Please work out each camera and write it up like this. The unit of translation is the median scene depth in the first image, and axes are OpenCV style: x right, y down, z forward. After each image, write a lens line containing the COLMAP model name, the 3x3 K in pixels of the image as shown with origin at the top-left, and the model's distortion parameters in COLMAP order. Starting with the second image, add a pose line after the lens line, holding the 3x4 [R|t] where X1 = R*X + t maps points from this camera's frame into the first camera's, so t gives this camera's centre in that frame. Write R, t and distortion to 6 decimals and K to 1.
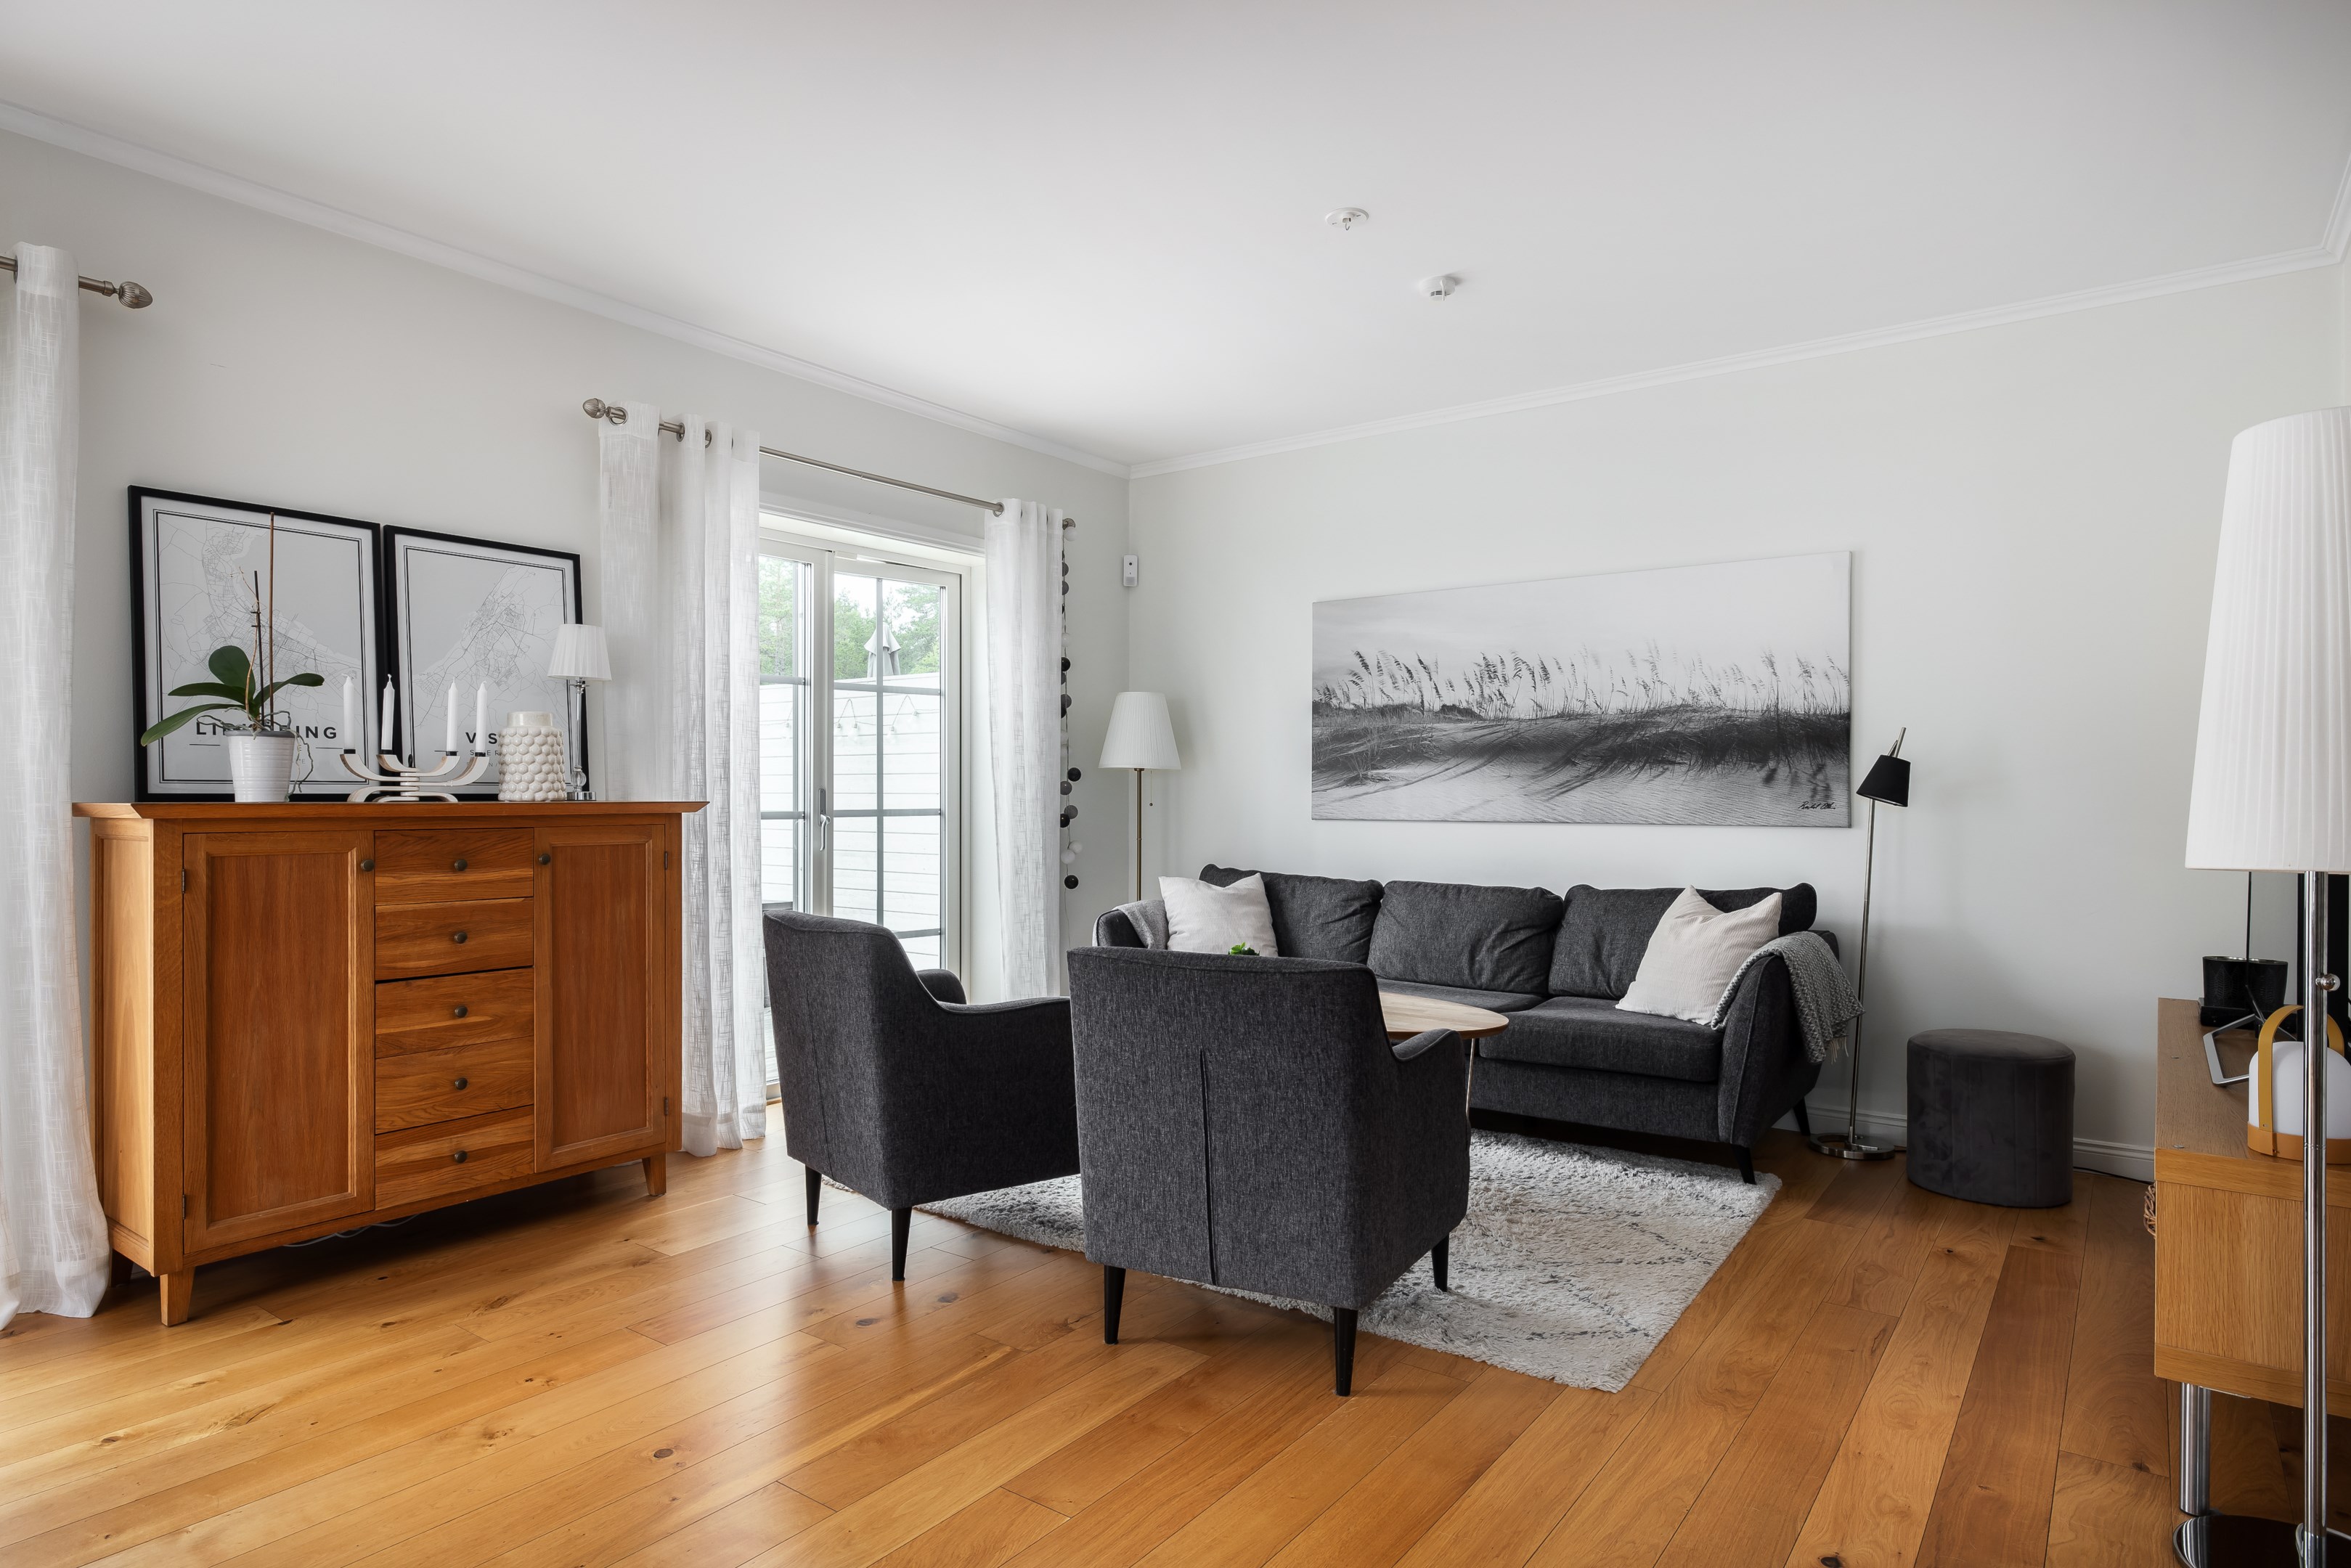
lens RADIAL K [[1301.2, 0, 1176.9], [0, 1301.2, 801.5], [0, 0, 1]] dist [0.000236, -0.000118]
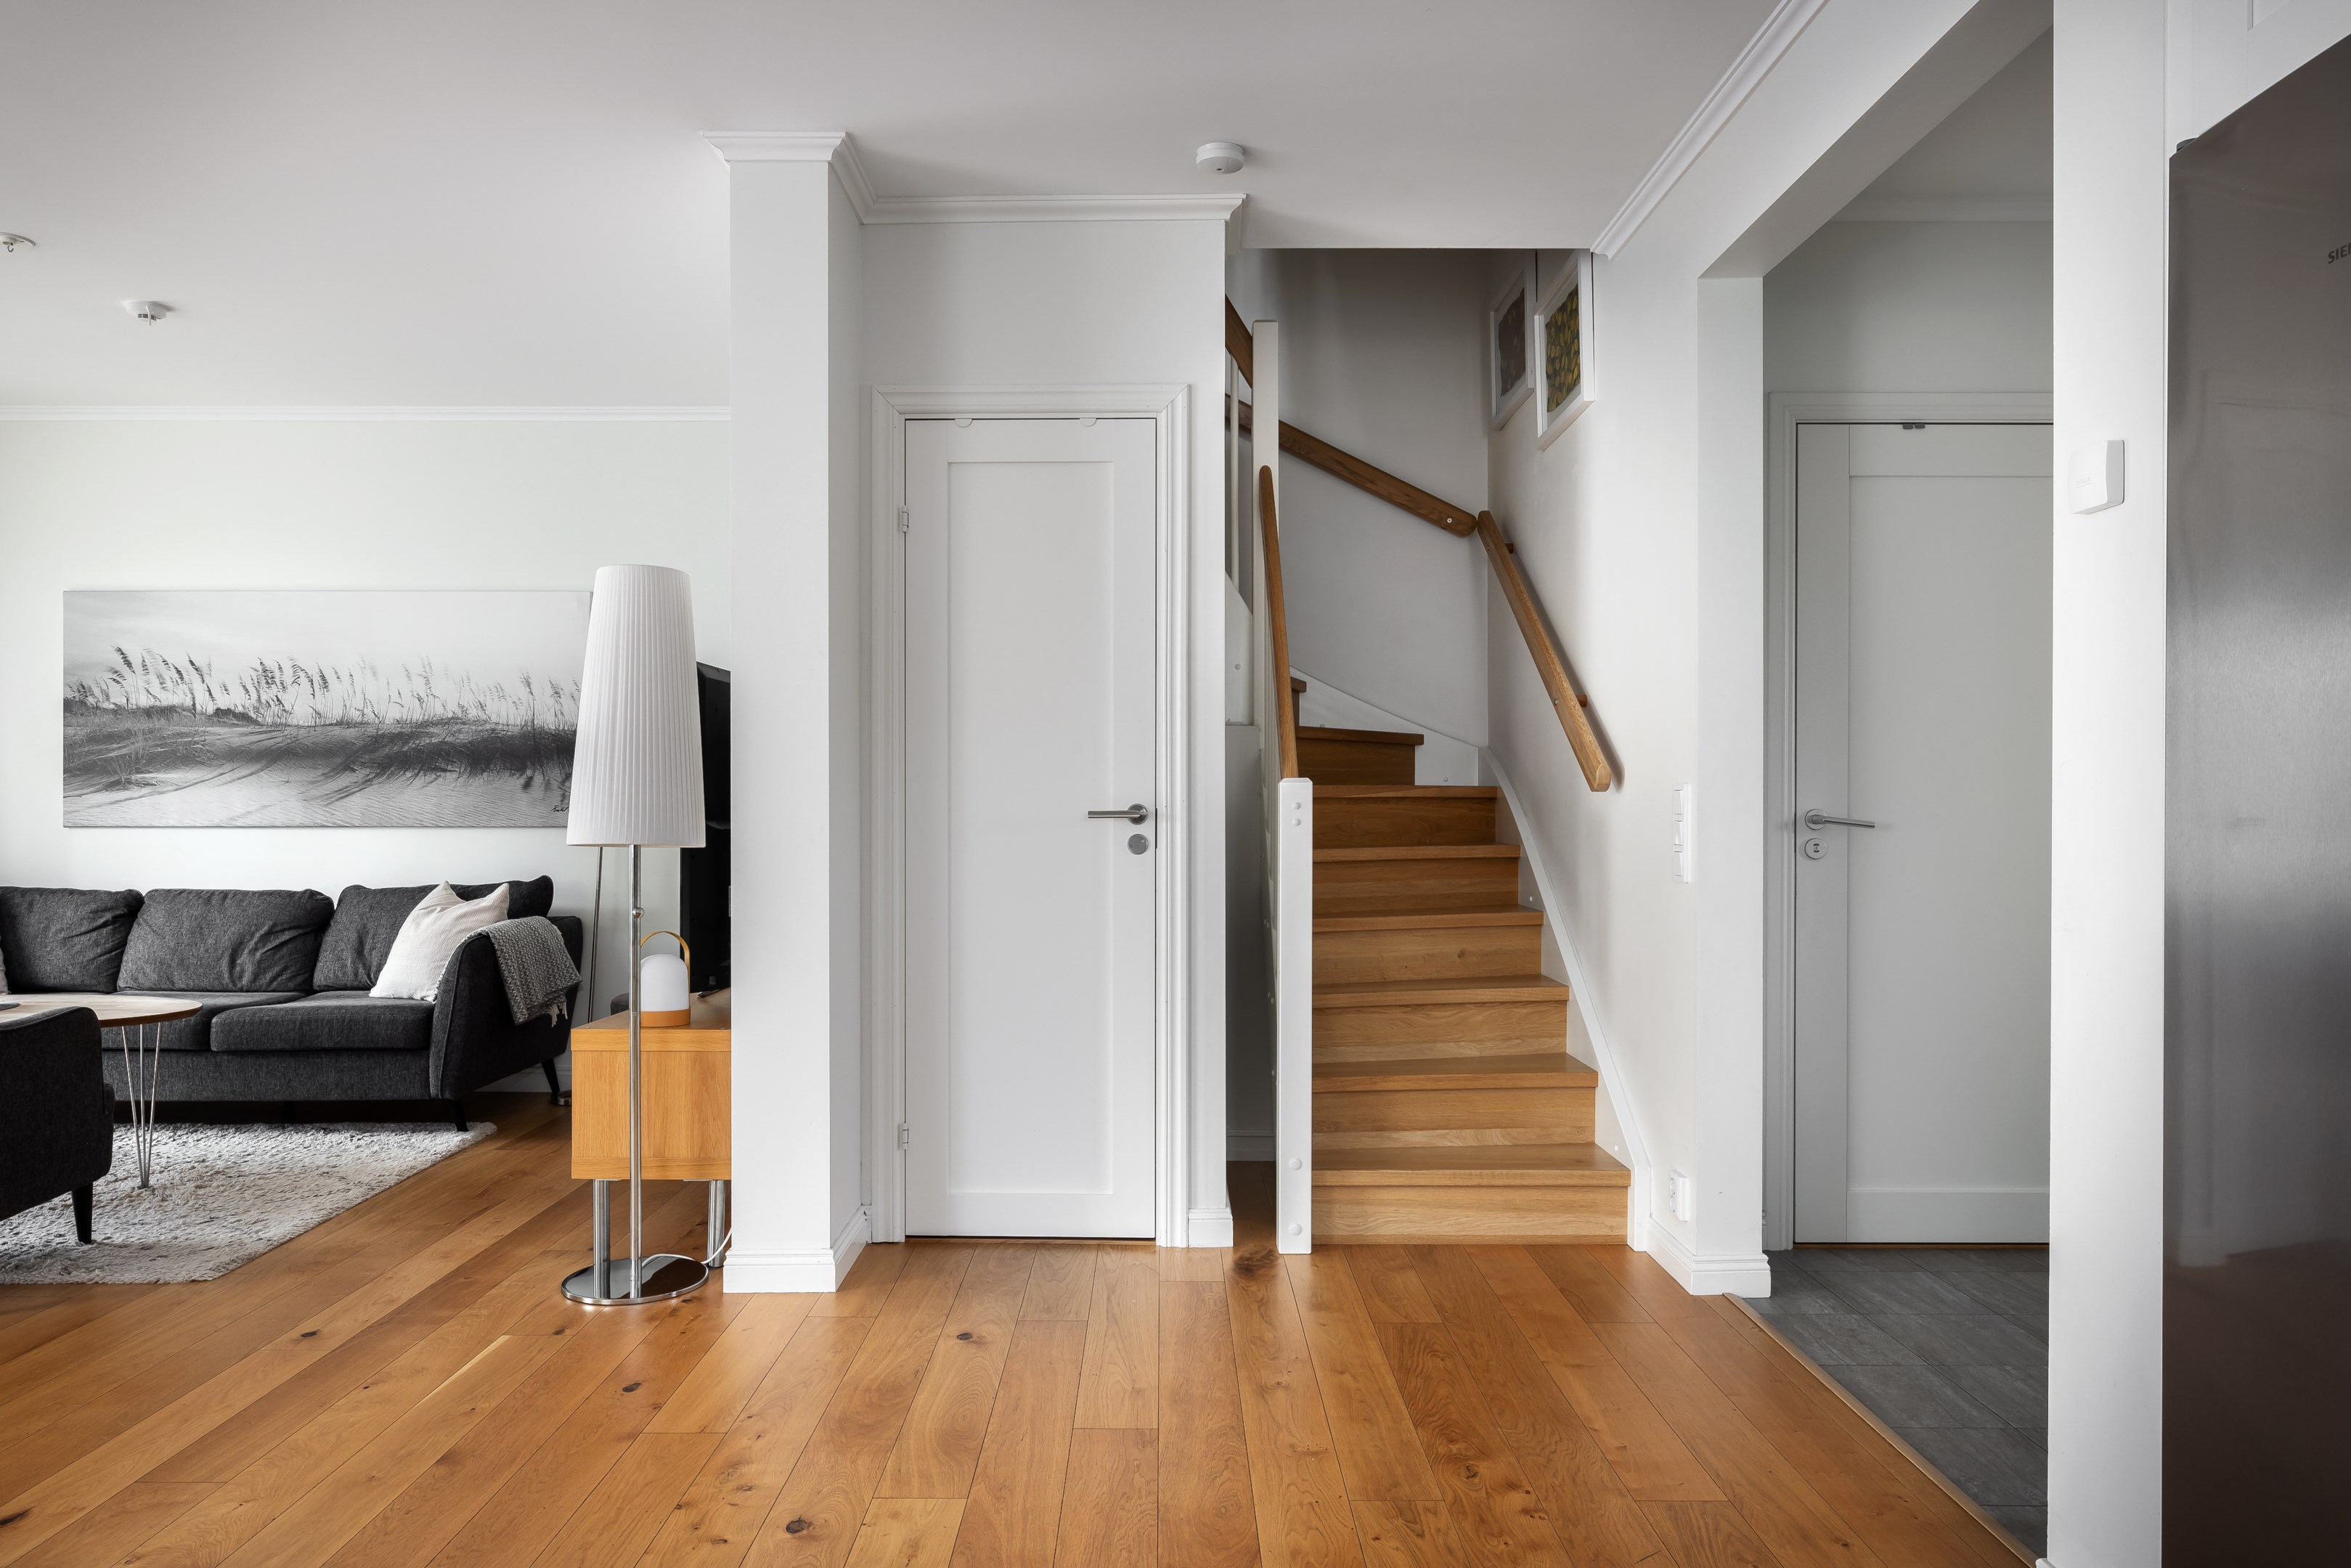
lens RADIAL K [[1528.3, 0, 1161.3], [0, 1528.3, 811.2], [0, 0, 1]] dist [0.002056, 0.003254]
pose [[0.811325, -0.006262, 0.584562, 0.118805], [0.004944, 0.999980, 0.003851, 0.002501], [-0.584575, -0.000234, 0.811340, -0.388746]]
